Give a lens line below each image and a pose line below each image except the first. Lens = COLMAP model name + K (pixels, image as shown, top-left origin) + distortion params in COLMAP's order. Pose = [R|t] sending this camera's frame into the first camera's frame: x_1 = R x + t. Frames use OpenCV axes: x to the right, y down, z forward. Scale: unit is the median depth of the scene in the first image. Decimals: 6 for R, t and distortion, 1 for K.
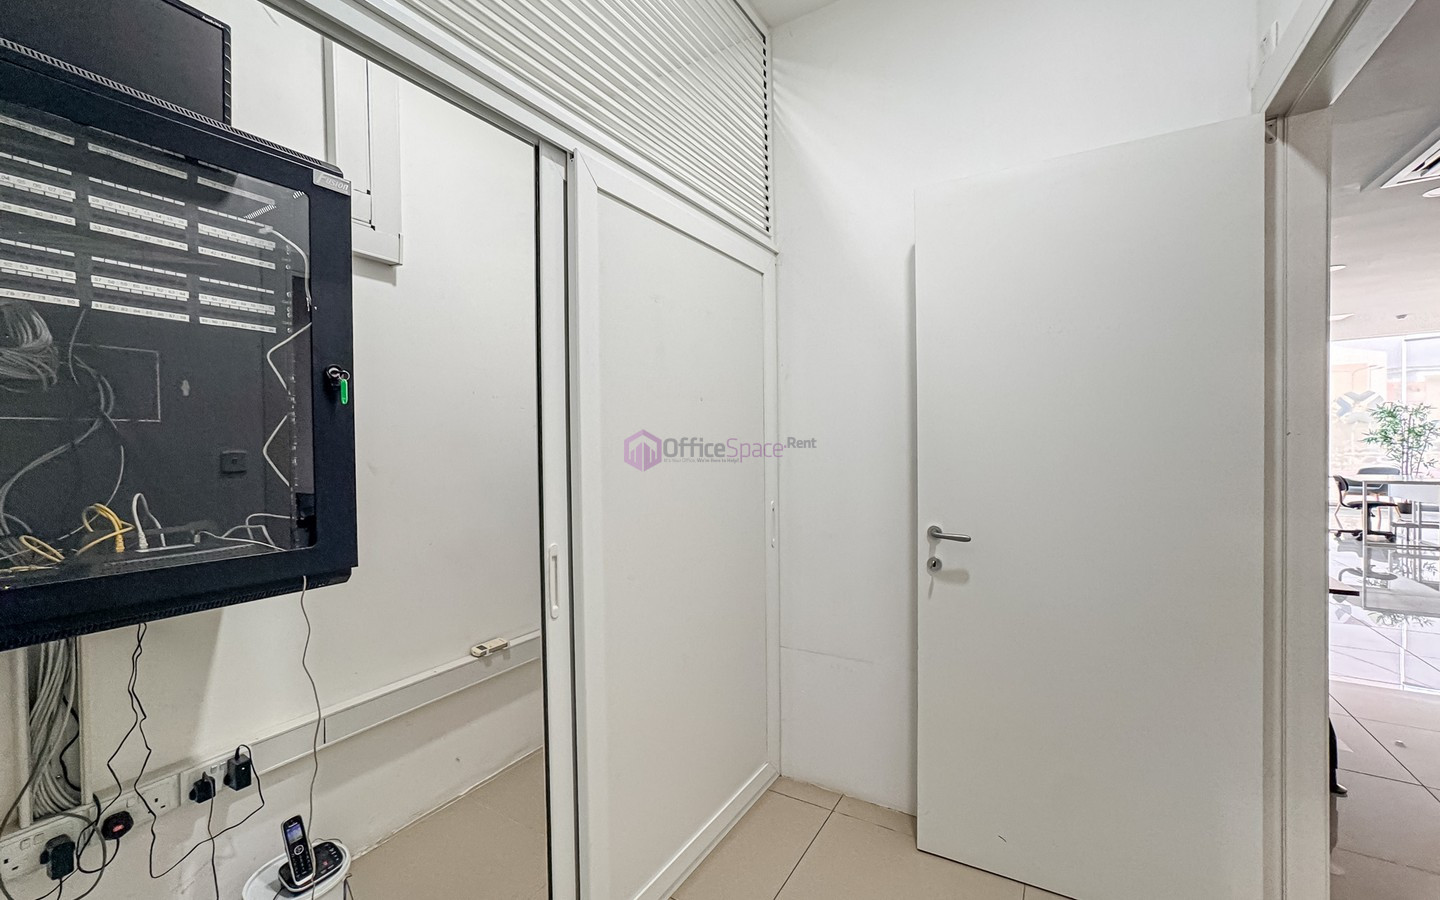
lens RADIAL K [[585.5, 0, 710.5], [0, 585.5, 446.4], [0, 0, 1]] dist [-0.026753, 0.010414]
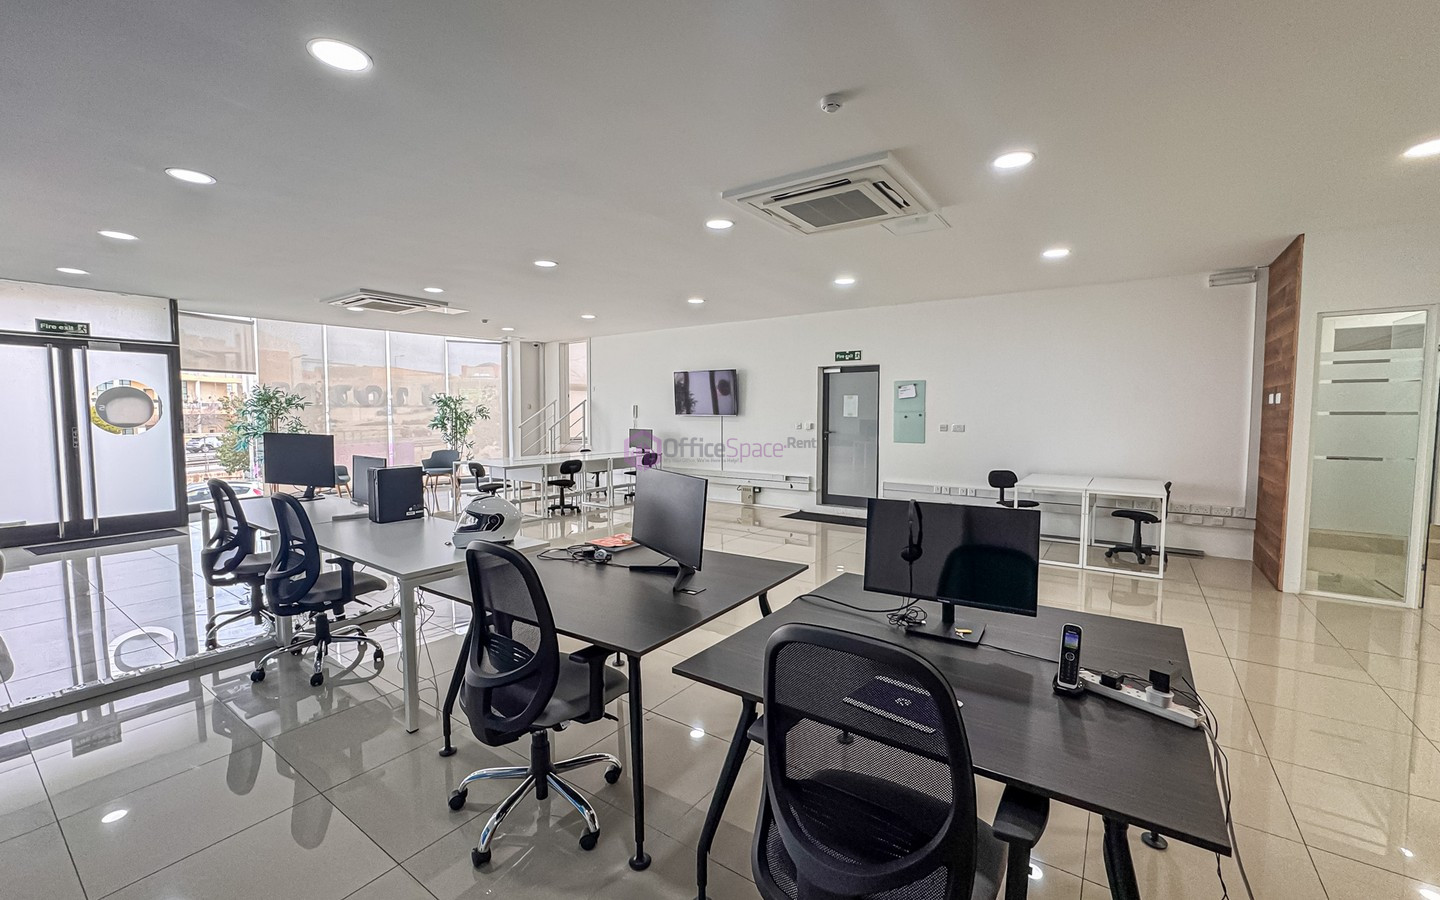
lens RADIAL K [[585.5, 0, 724.5], [0, 585.5, 446.8], [0, 0, 1]] dist [-0.026753, 0.010414]
pose [[0.053635, -0.050013, 0.997307, 0.052903], [0.007559, 0.998737, 0.049678, -0.030129], [-0.998532, 0.004874, 0.053945, 0.493581]]
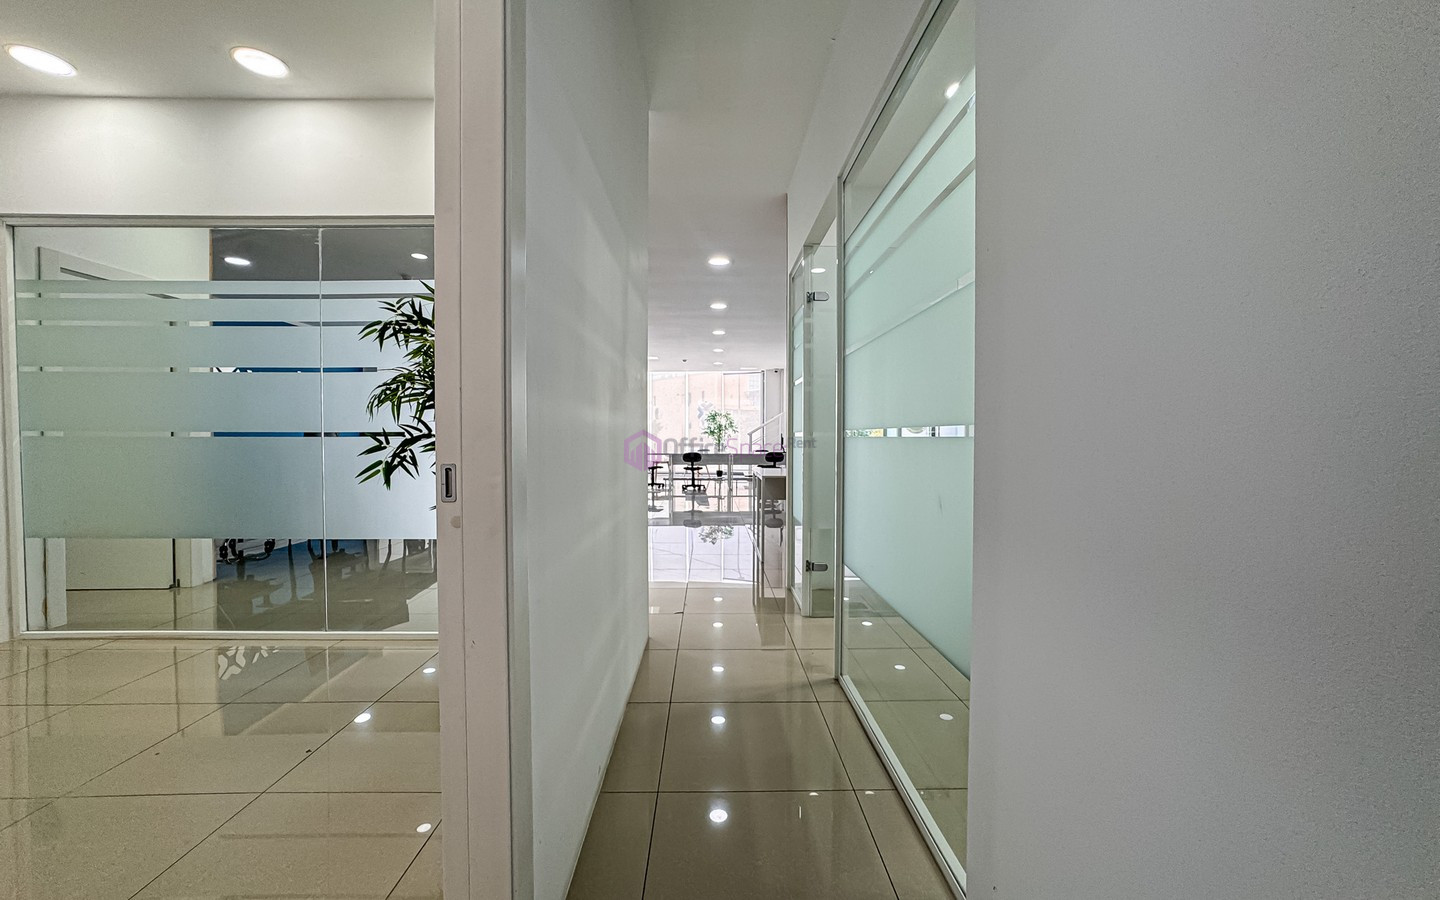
lens RADIAL K [[585.5, 0, 723.4], [0, 585.5, 450.1], [0, 0, 1]] dist [-0.026753, 0.010414]
pose [[0.838613, -0.003439, 0.544717, 0.359922], [-0.003563, 0.999924, 0.011798, 0.024592], [-0.544716, -0.011835, 0.838537, -0.592388]]
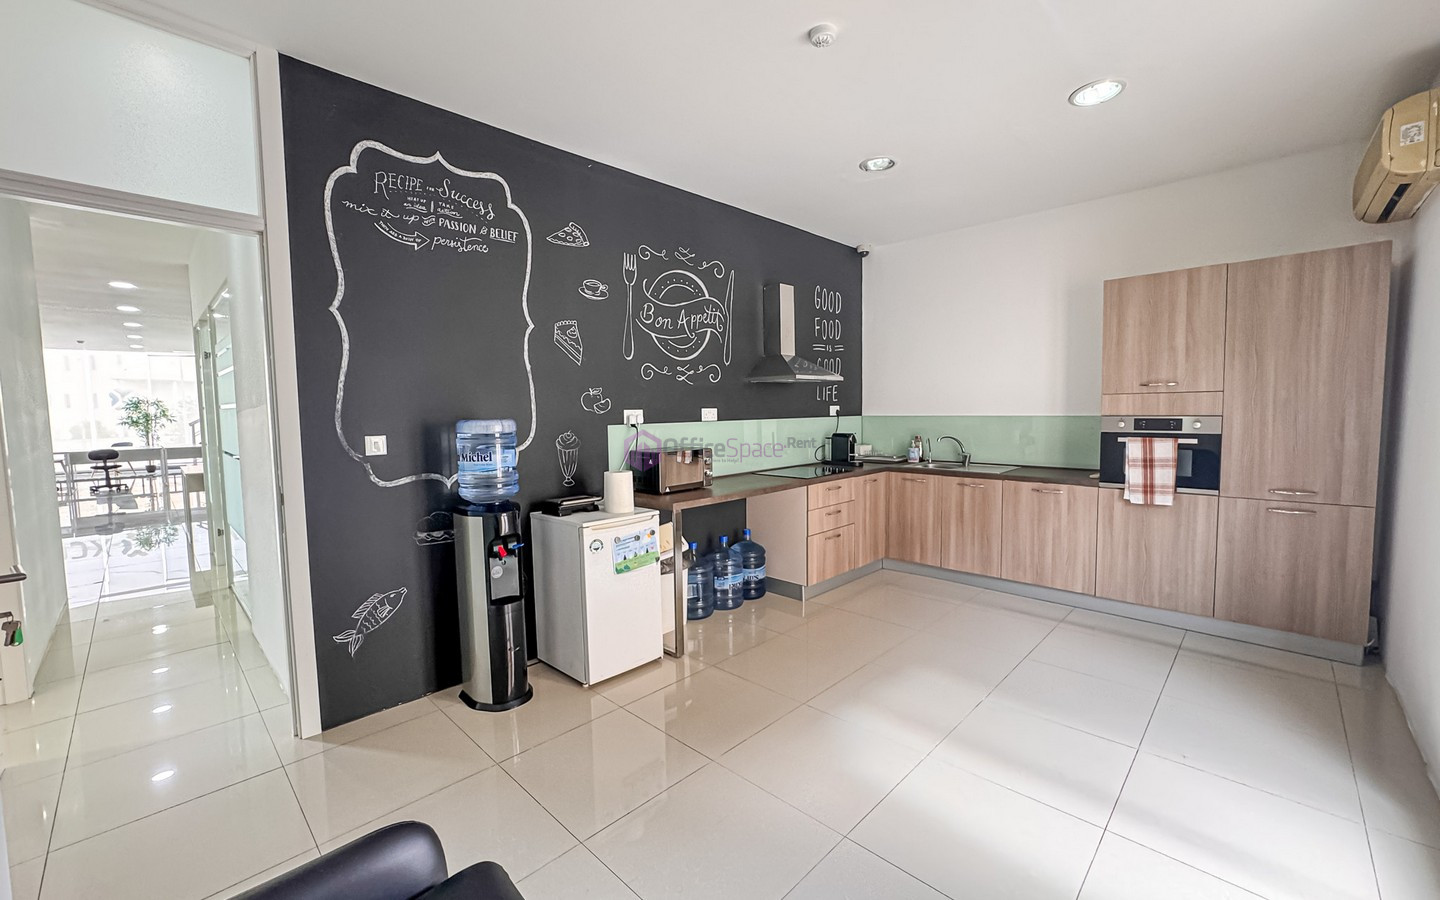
lens RADIAL K [[585.5, 0, 730.2], [0, 585.5, 448.9], [0, 0, 1]] dist [-0.026753, 0.010414]
pose [[0.217767, -0.064726, 0.973852, 0.108199], [0.018809, 0.997892, 0.062118, -0.011363], [-0.975820, 0.004790, 0.218525, -1.033682]]
